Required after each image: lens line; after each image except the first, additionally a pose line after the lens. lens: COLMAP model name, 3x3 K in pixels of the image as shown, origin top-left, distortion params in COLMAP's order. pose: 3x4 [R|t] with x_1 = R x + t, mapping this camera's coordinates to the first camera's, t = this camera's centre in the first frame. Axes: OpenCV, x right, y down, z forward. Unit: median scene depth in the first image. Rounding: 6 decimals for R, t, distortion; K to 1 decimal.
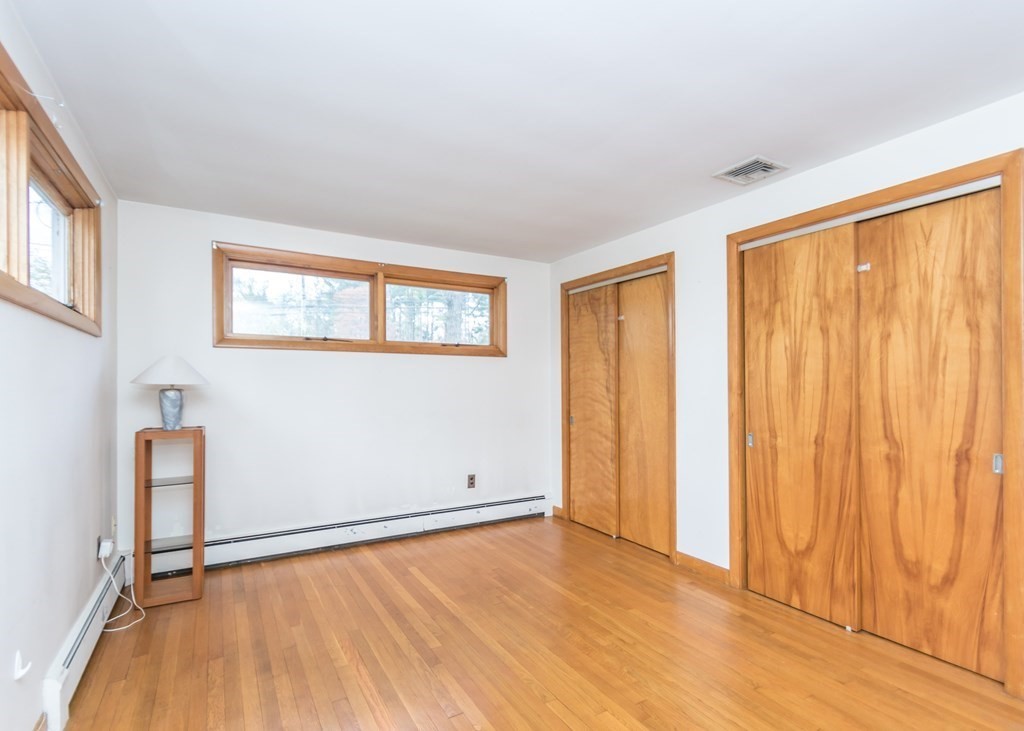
lens RADIAL K [[494.1, 0, 511.2], [0, 494.1, 381.9], [0, 0, 1]] dist [0.000083, -0.000190]
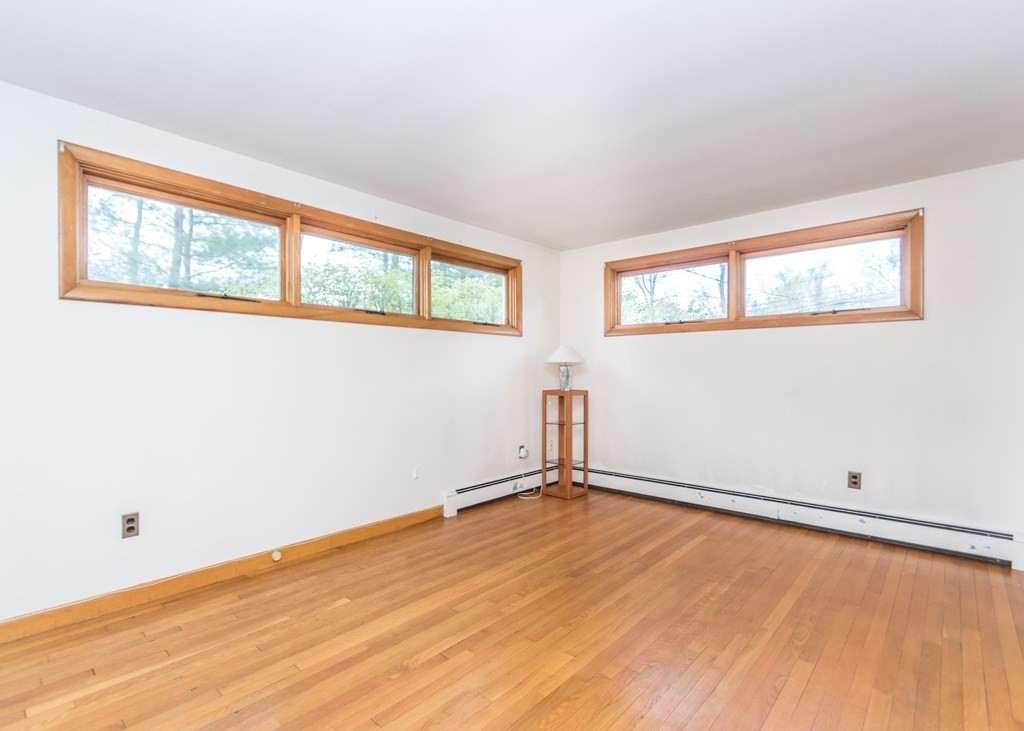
lens RADIAL K [[498.0, 0, 512.0], [0, 498.0, 365.5], [0, 0, 1]] dist [-0.000290, -0.000442]
pose [[0.302900, -0.004961, -0.953009, 0.735797], [0.011467, 0.999933, -0.001561, 0.014833], [0.952953, -0.010455, 0.302937, 0.327832]]
